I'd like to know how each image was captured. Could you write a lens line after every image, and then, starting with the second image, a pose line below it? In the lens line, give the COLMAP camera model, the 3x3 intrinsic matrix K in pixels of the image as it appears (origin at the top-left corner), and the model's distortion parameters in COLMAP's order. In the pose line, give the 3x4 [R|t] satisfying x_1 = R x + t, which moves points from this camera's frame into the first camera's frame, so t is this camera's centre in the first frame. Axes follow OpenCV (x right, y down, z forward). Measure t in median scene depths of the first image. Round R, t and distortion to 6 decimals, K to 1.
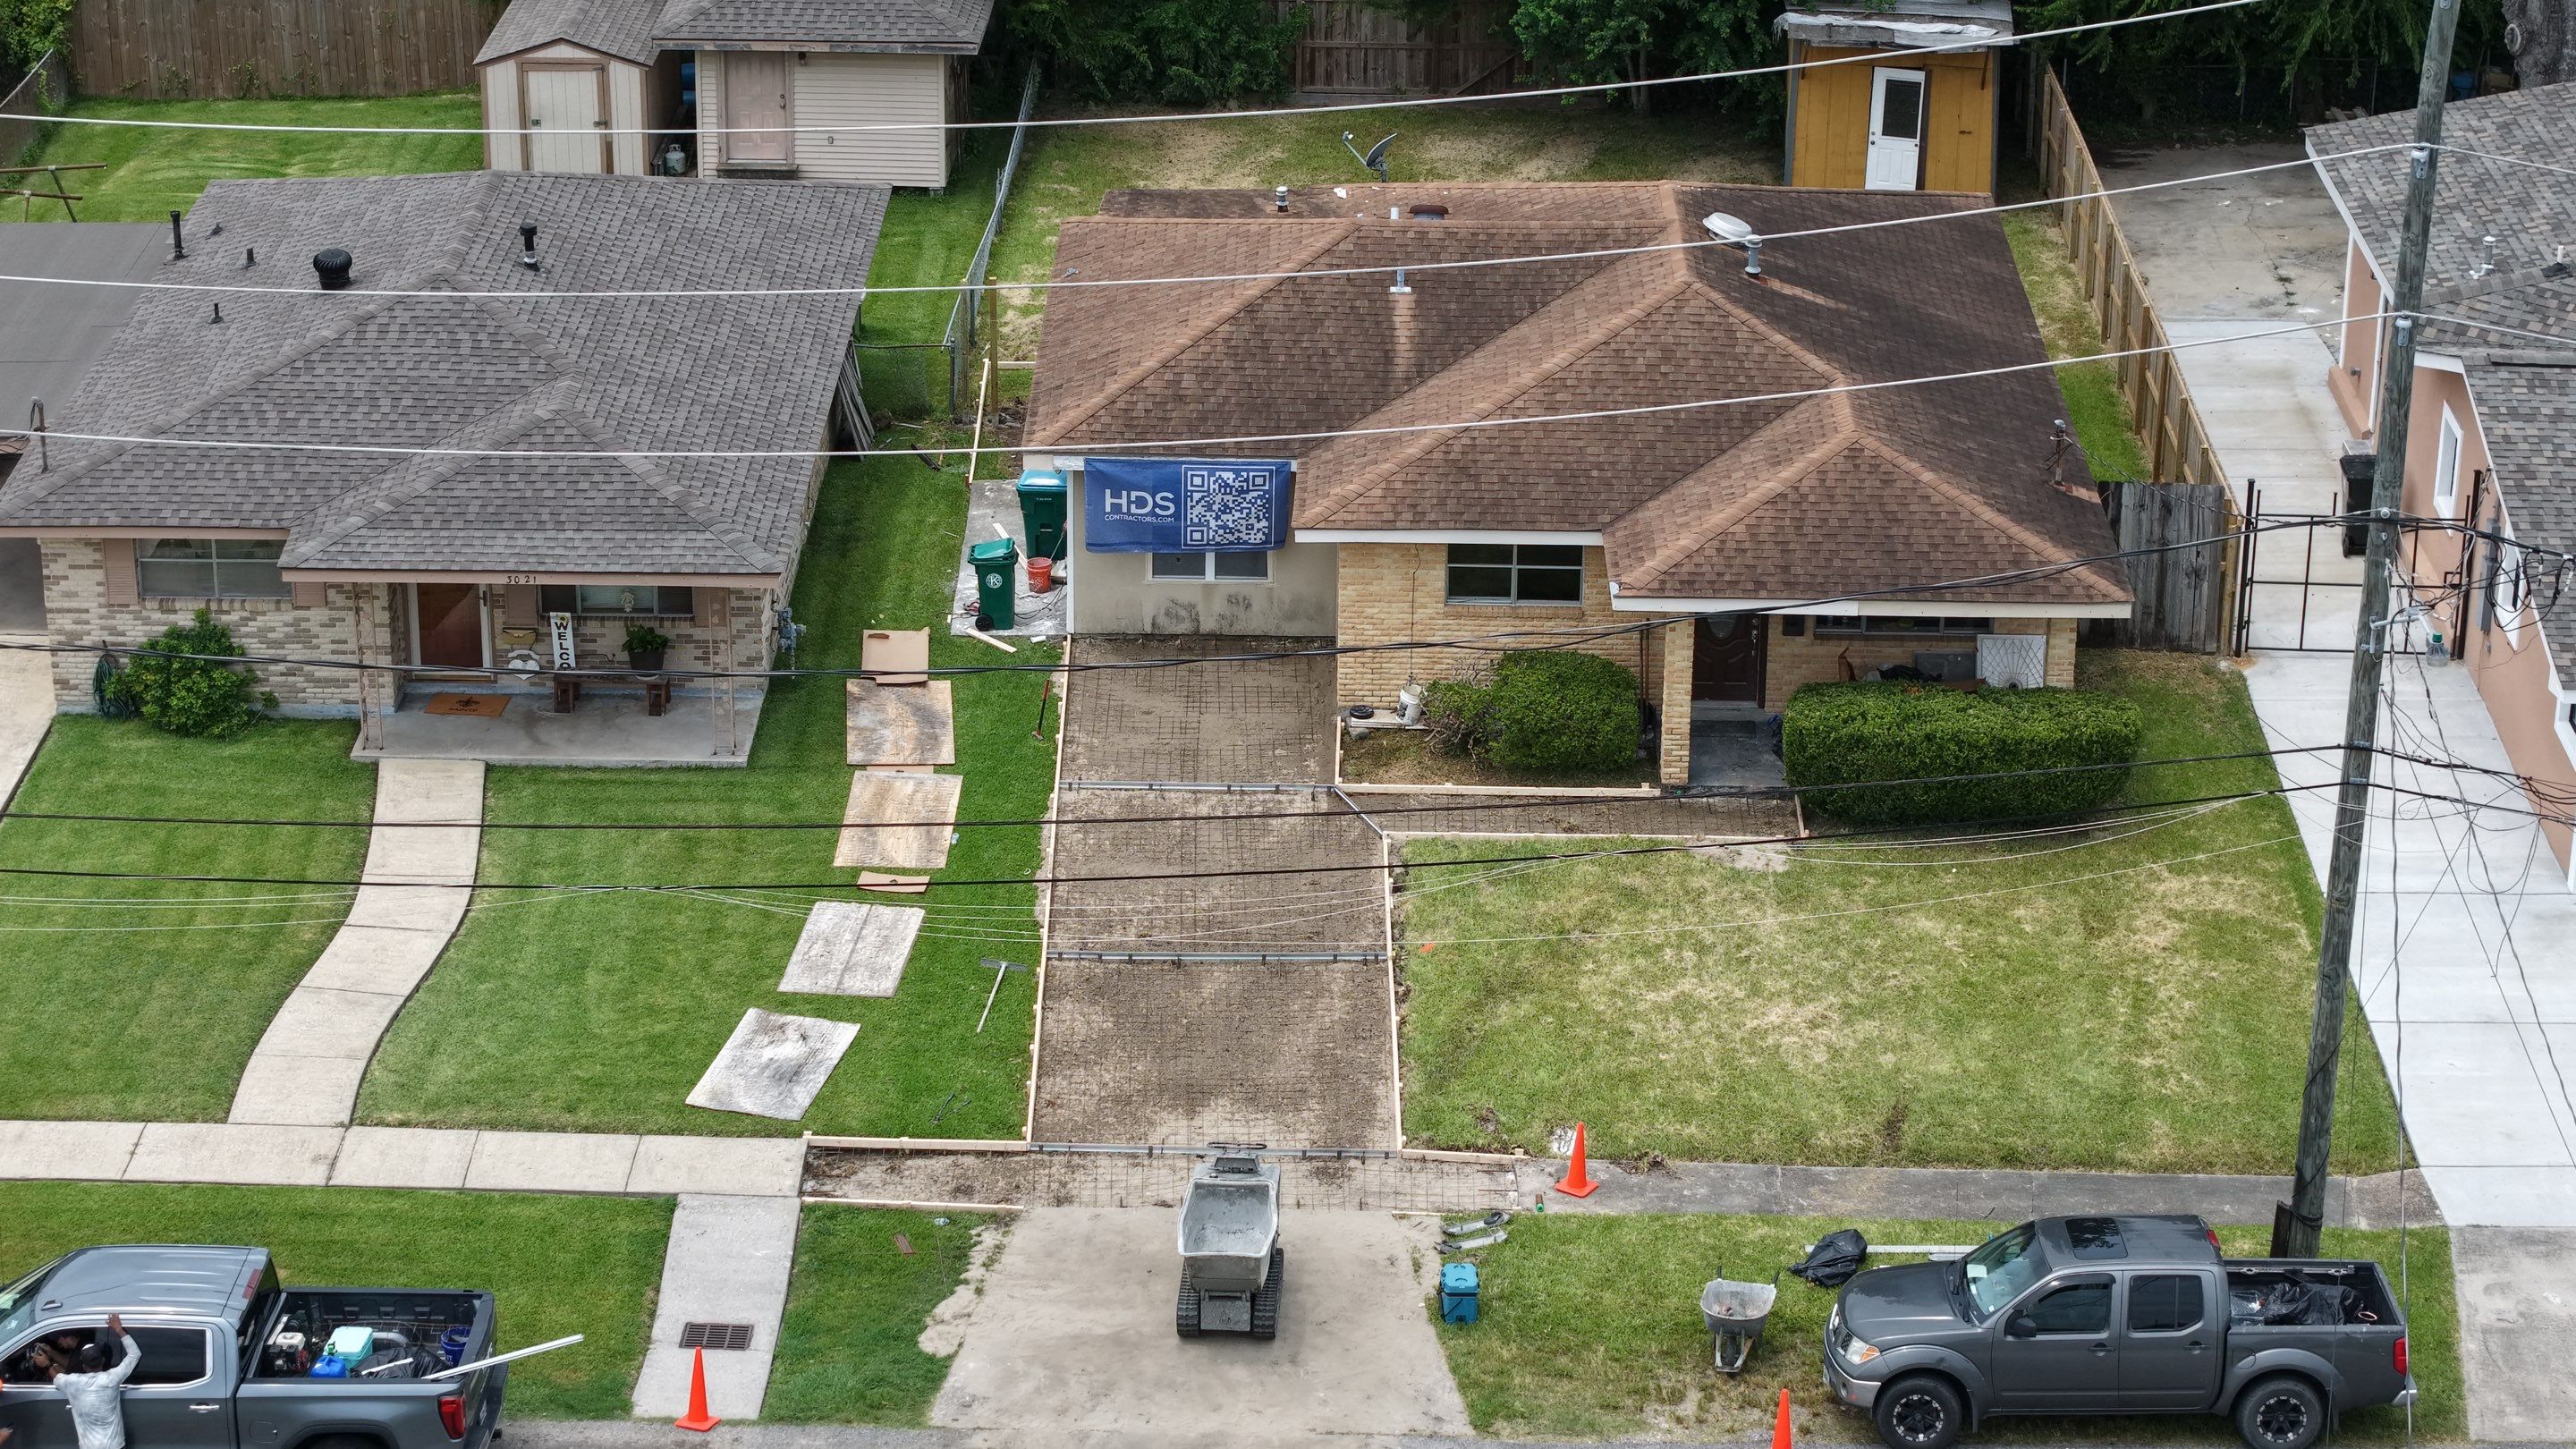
lens RADIAL K [[5439.0, 0, 1299.6], [0, 5439.0, 679.9], [0, 0, 1]] dist [-0.251916, 1.358054]
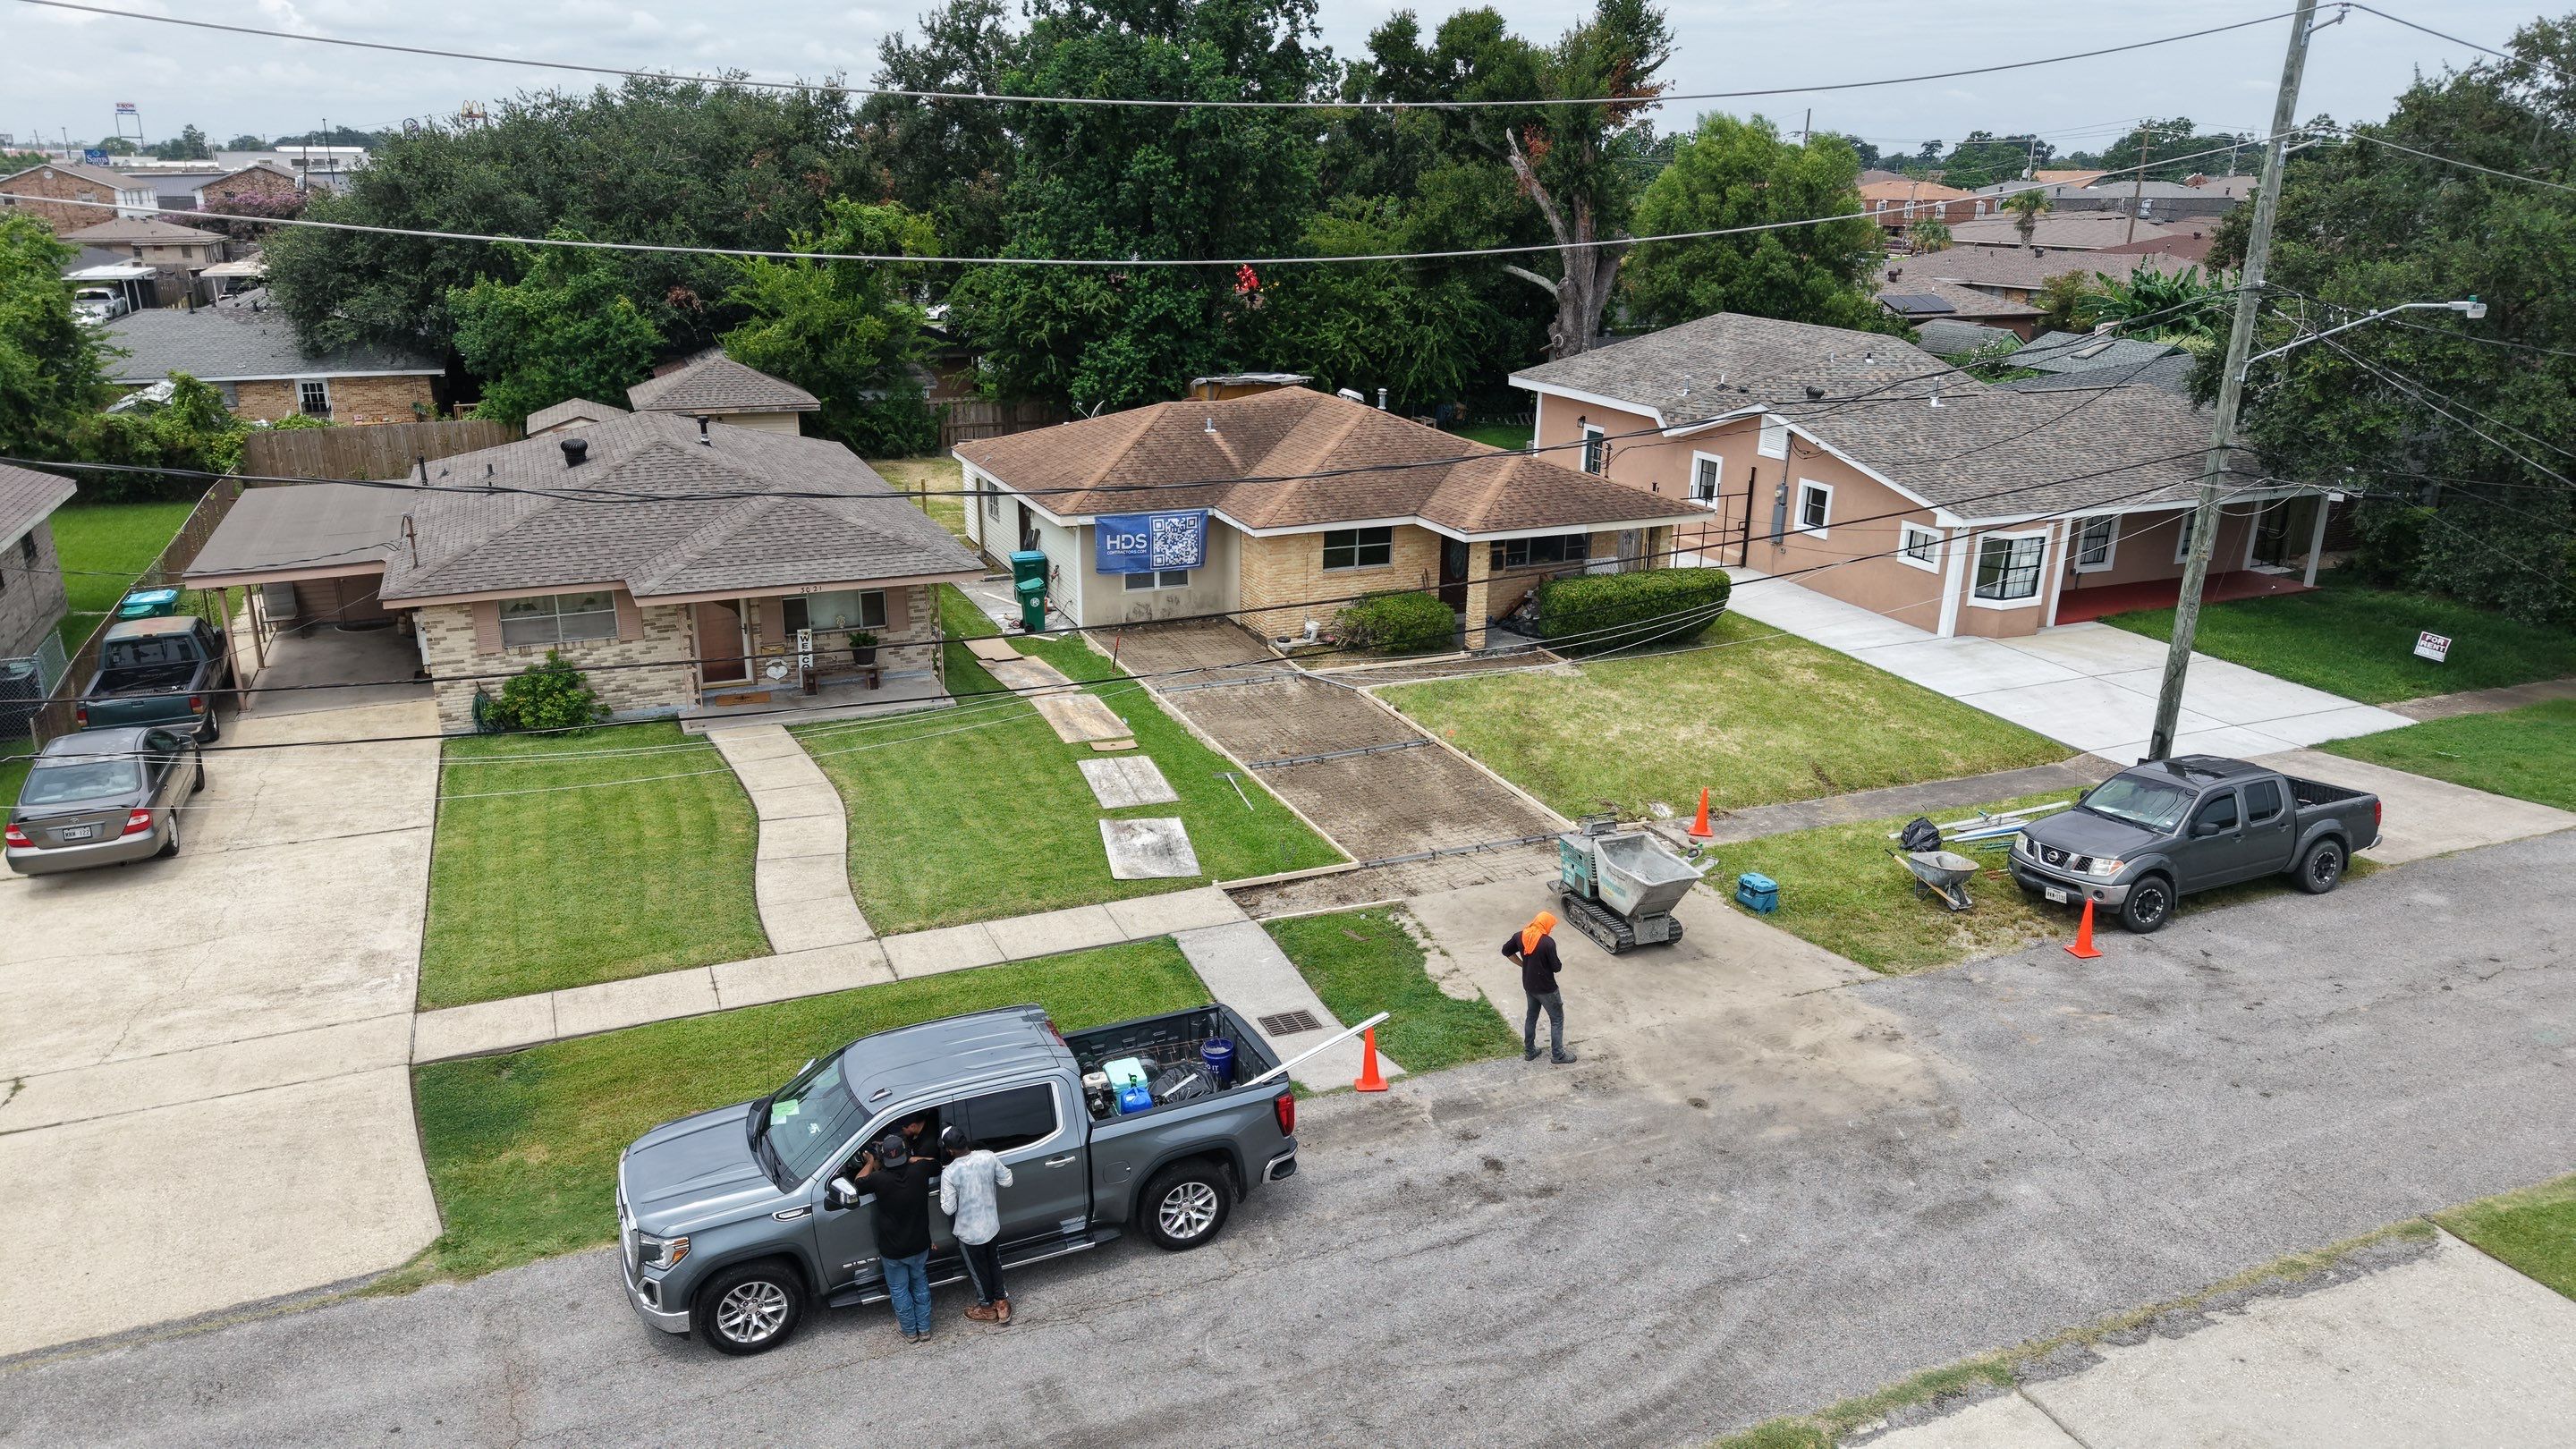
lens RADIAL K [[1714.9, 0, 1274.1], [0, 1714.9, 715.5], [0, 0, 1]] dist [0.046234, -0.053338]
pose [[0.913843, -0.125506, 0.386186, -0.211101], [0.154343, 0.987017, -0.044456, 0.055394], [-0.375593, 0.100230, 0.921349, 0.512653]]
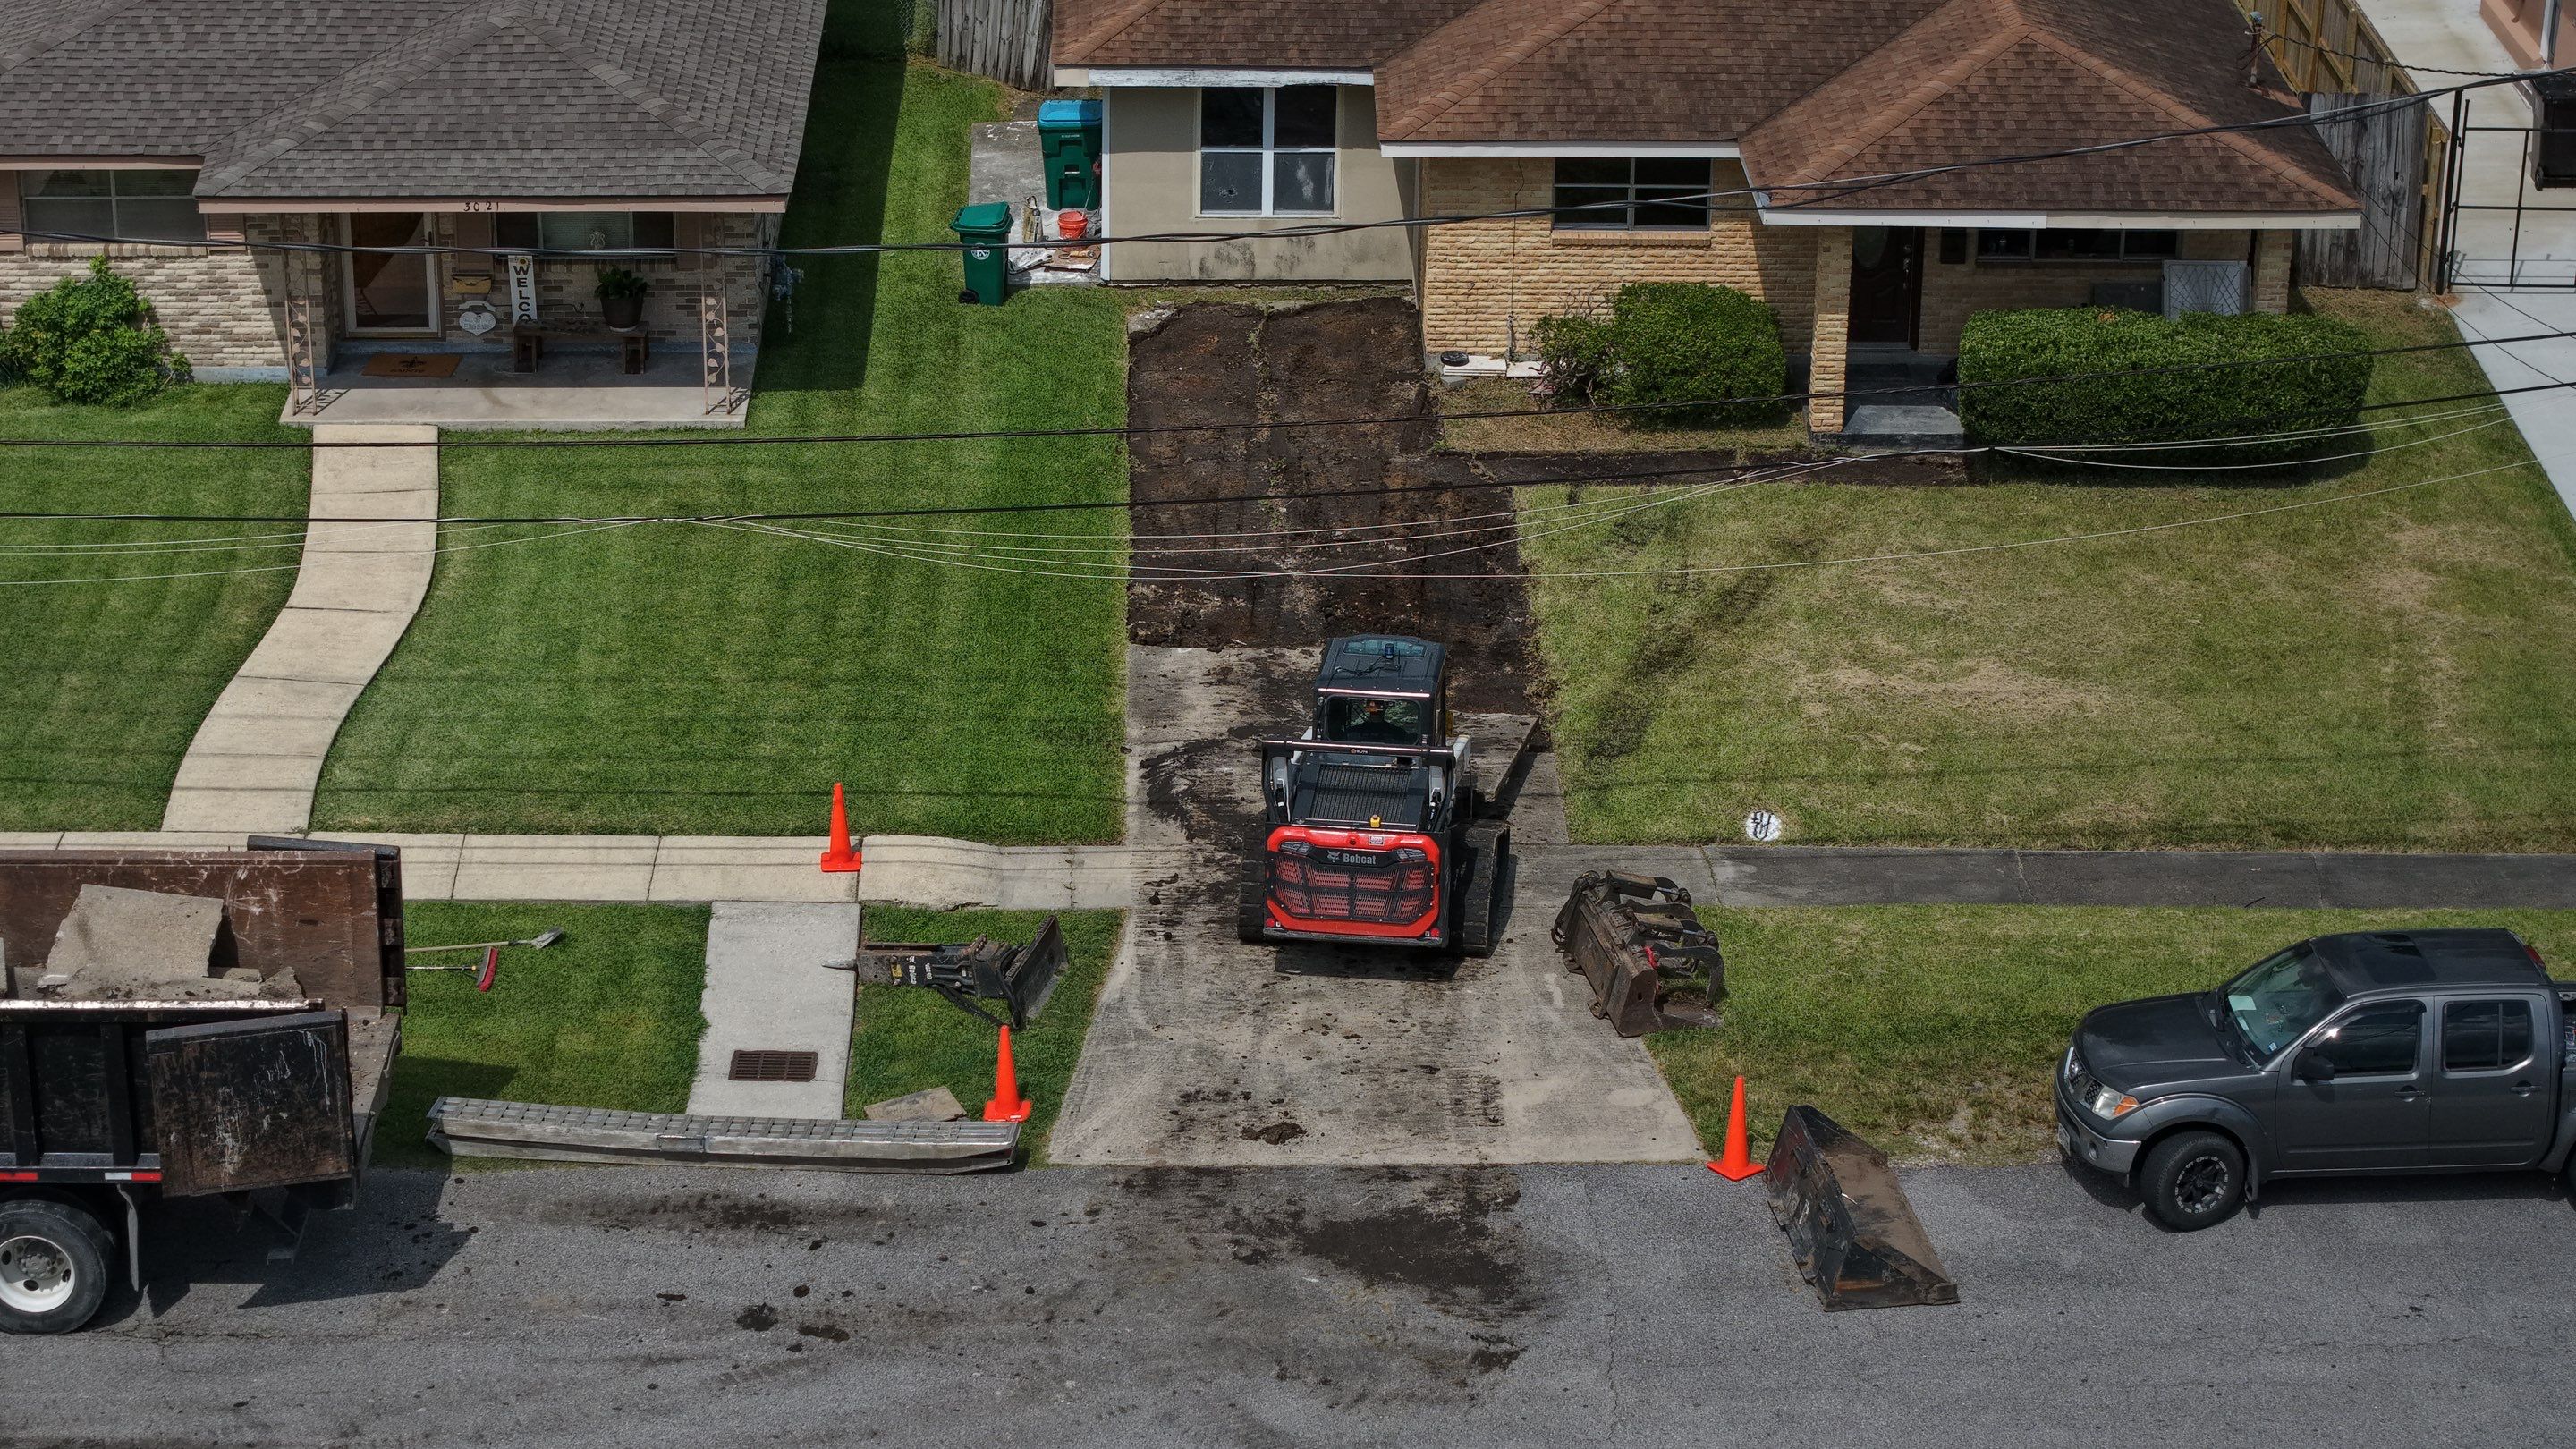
lens RADIAL K [[5439.0, 0, 1299.6], [0, 5439.0, 679.9], [0, 0, 1]] dist [-0.251916, 1.358054]
pose [[0.999208, -0.014598, 0.037015, -0.047093], [0.013569, 0.999519, 0.027899, 0.033397], [-0.037405, -0.027375, 0.998925, 0.142268]]
